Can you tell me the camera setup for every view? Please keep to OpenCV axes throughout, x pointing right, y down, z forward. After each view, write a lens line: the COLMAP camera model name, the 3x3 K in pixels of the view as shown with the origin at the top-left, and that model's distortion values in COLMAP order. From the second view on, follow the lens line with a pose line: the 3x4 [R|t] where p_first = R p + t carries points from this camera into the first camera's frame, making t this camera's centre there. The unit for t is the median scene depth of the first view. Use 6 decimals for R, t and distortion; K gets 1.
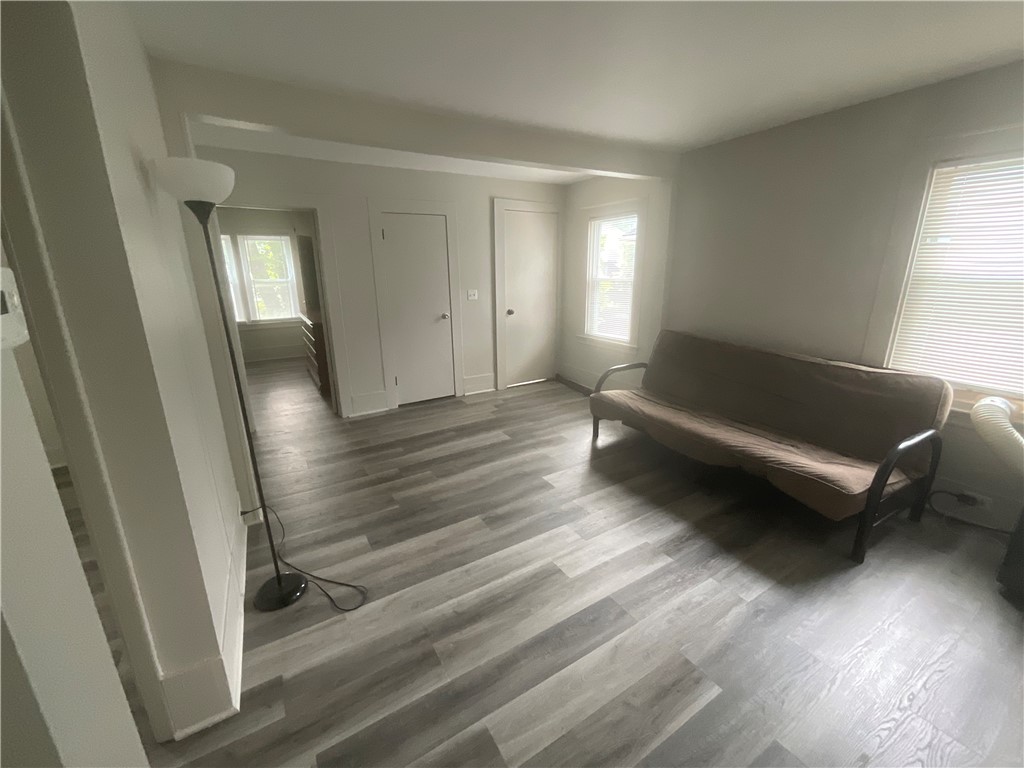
lens RADIAL K [[412.8, 0, 512.0], [0, 412.8, 384.0], [0, 0, 1]] dist [-0.007339, 0.000294]
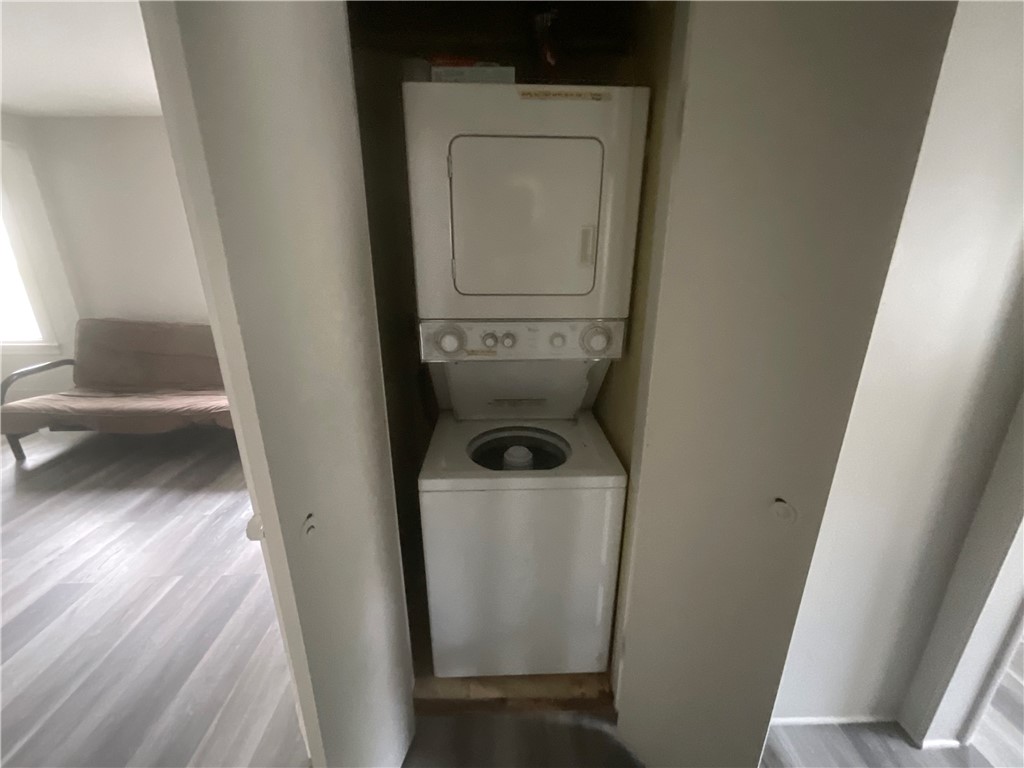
lens RADIAL K [[412.8, 0, 512.0], [0, 412.8, 384.0], [0, 0, 1]] dist [-0.007339, 0.000294]
pose [[0.480409, -0.269796, 0.834516, 0.050749], [0.232678, 0.956620, 0.175325, 0.100983], [-0.845617, 0.109946, 0.522345, -0.379130]]
